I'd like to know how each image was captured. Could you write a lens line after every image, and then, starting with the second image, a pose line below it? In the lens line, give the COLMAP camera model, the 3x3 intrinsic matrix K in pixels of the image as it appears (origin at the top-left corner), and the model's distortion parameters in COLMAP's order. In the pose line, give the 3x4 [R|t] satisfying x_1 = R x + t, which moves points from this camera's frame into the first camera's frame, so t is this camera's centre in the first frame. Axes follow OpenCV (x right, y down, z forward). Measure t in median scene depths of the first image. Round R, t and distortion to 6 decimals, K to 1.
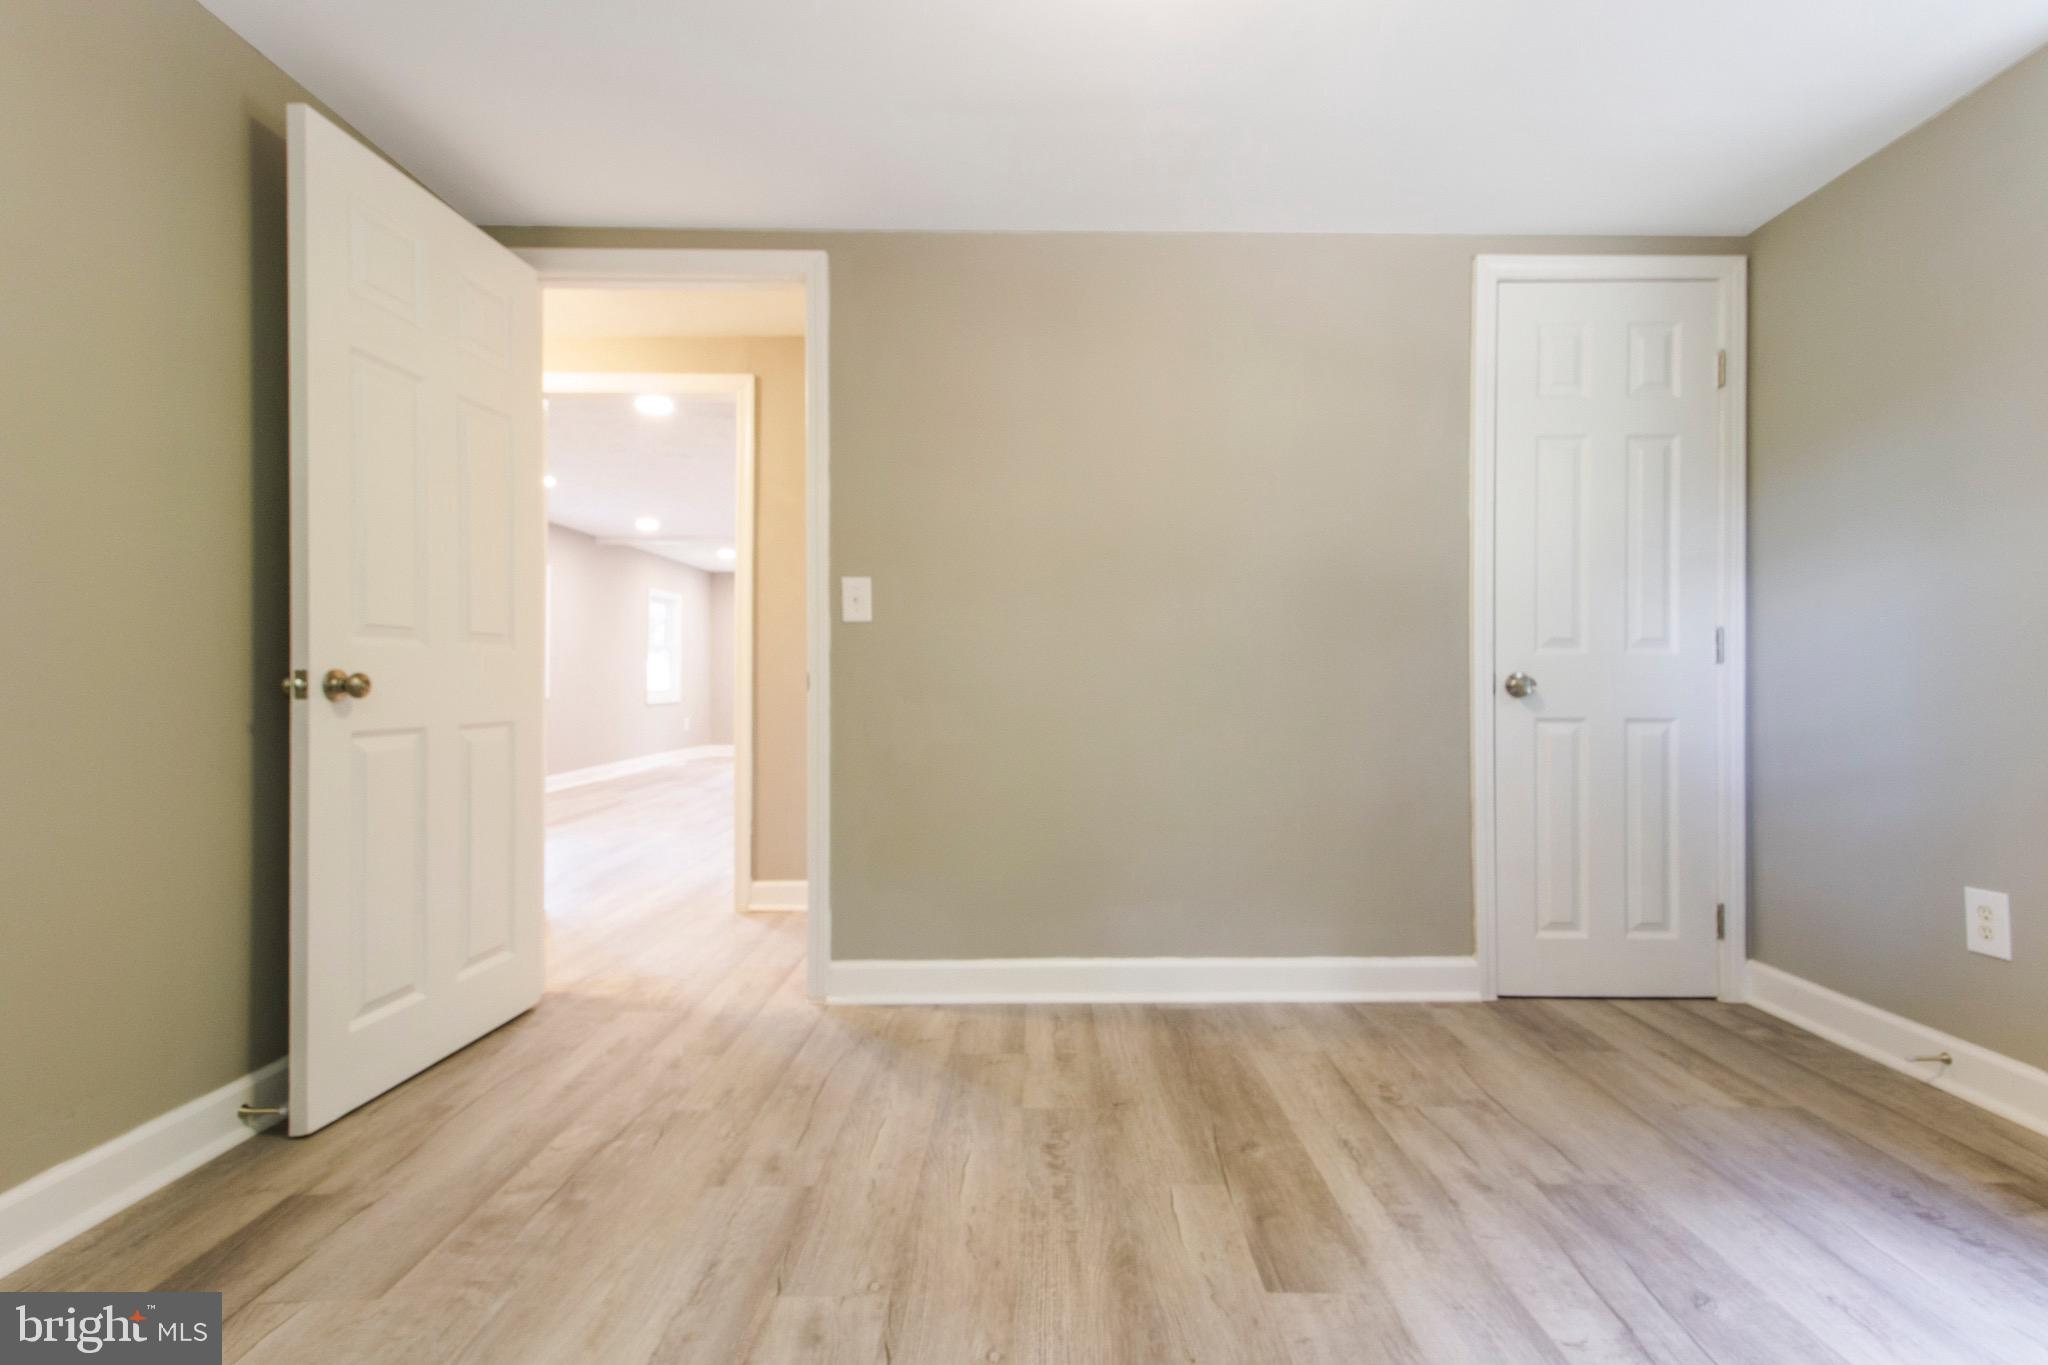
lens RADIAL K [[964.8, 0, 1042.9], [0, 964.8, 680.9], [0, 0, 1]] dist [0.019775, -0.003745]
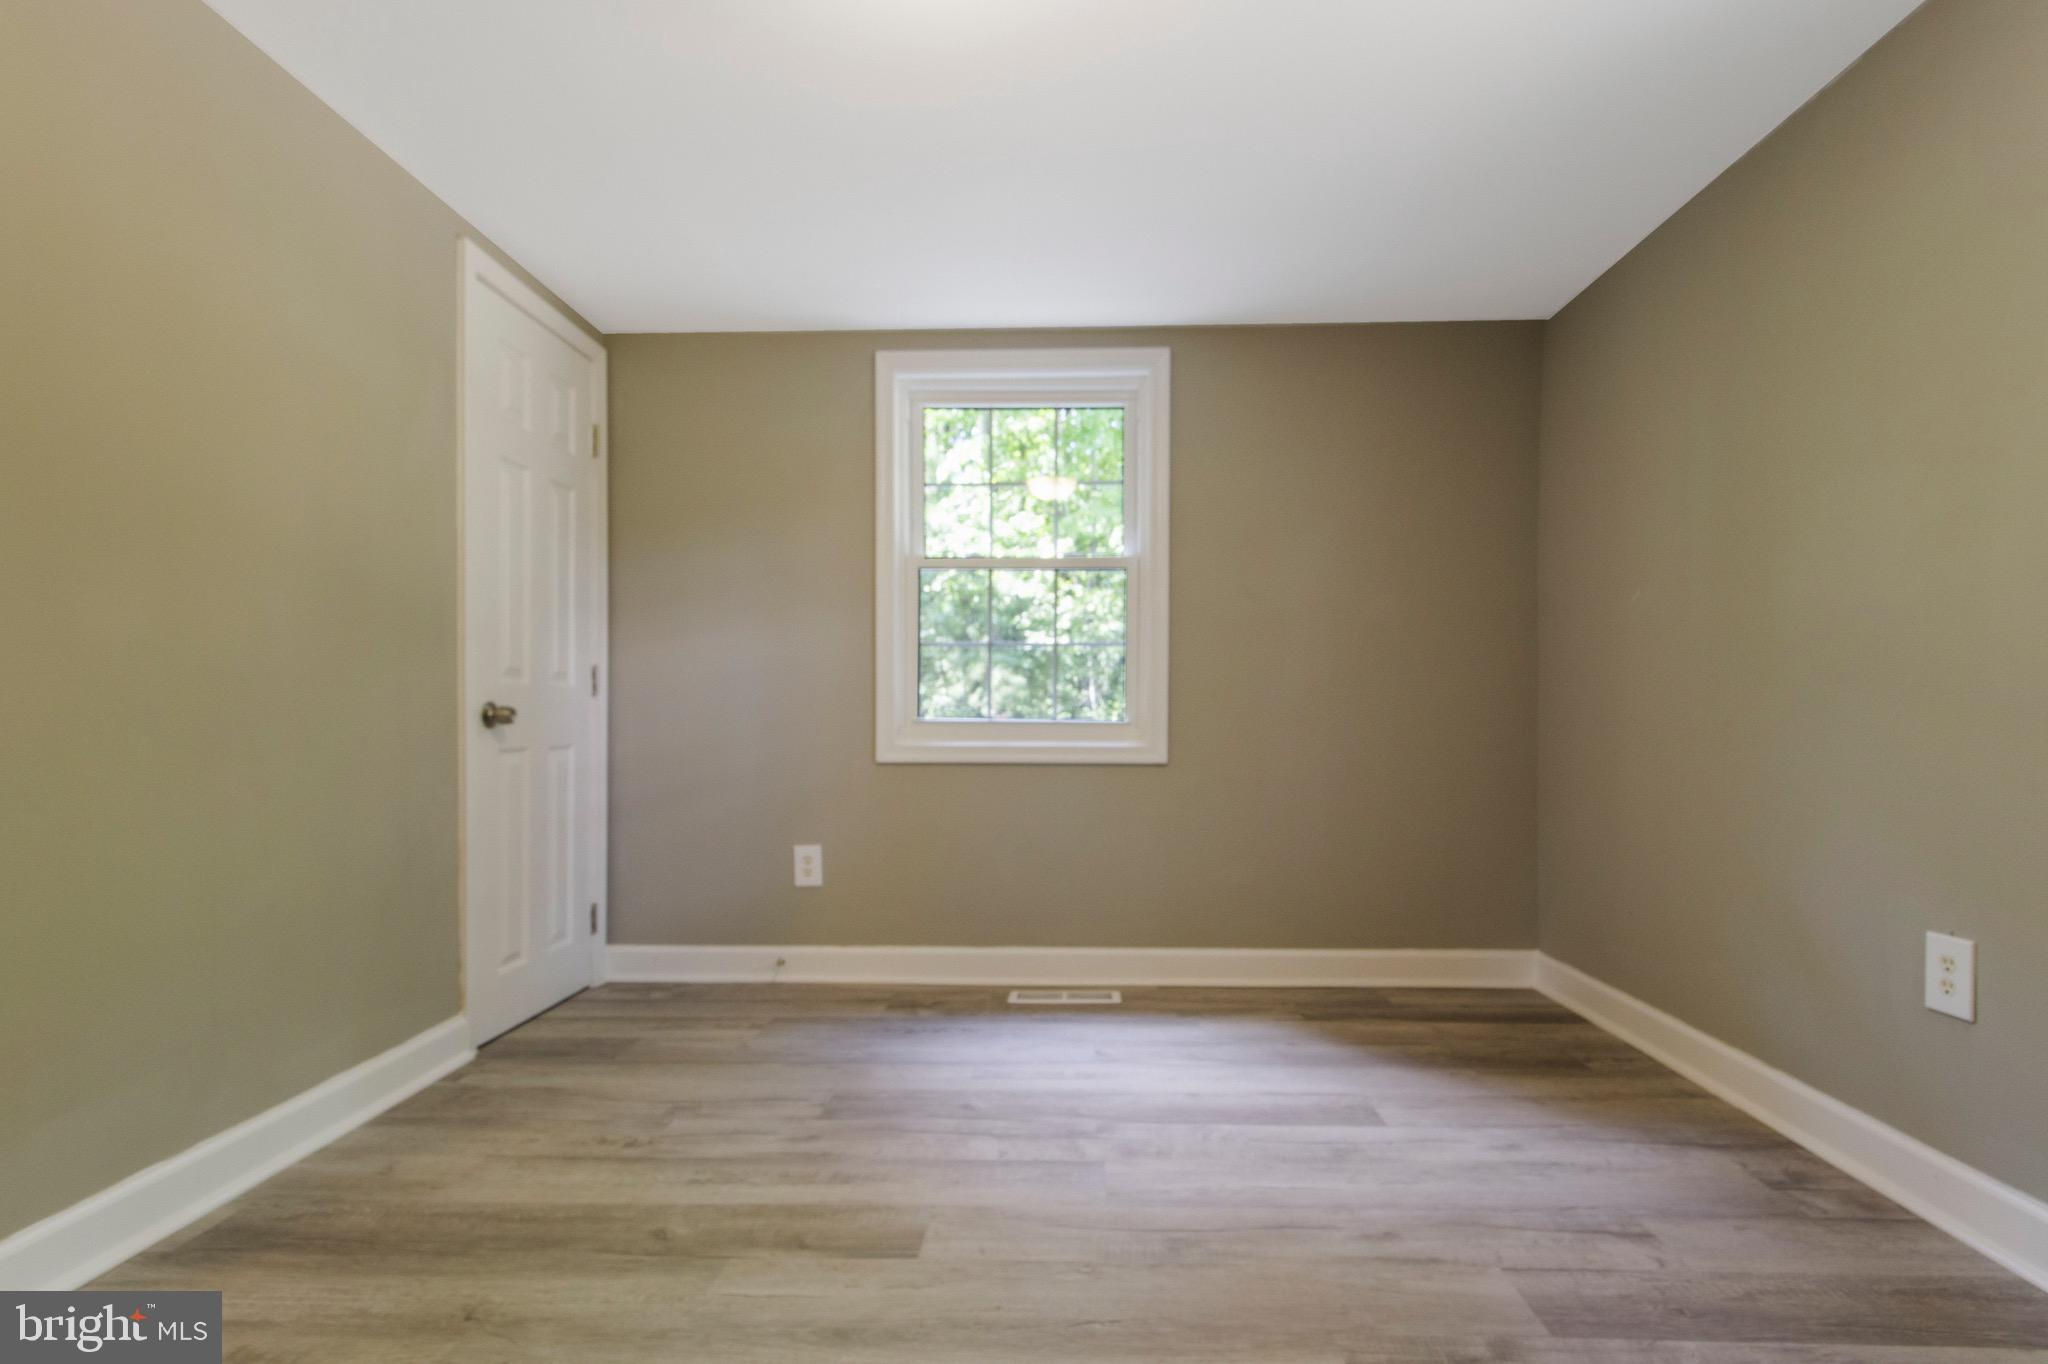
lens RADIAL K [[964.8, 0, 1069.5], [0, 964.8, 732.8], [0, 0, 1]] dist [0.019775, -0.003745]
pose [[0.033295, -0.017445, 0.999293, -0.589974], [-0.008172, 0.999809, 0.017727, 0.000348], [-0.999412, -0.008757, 0.033146, 0.535667]]
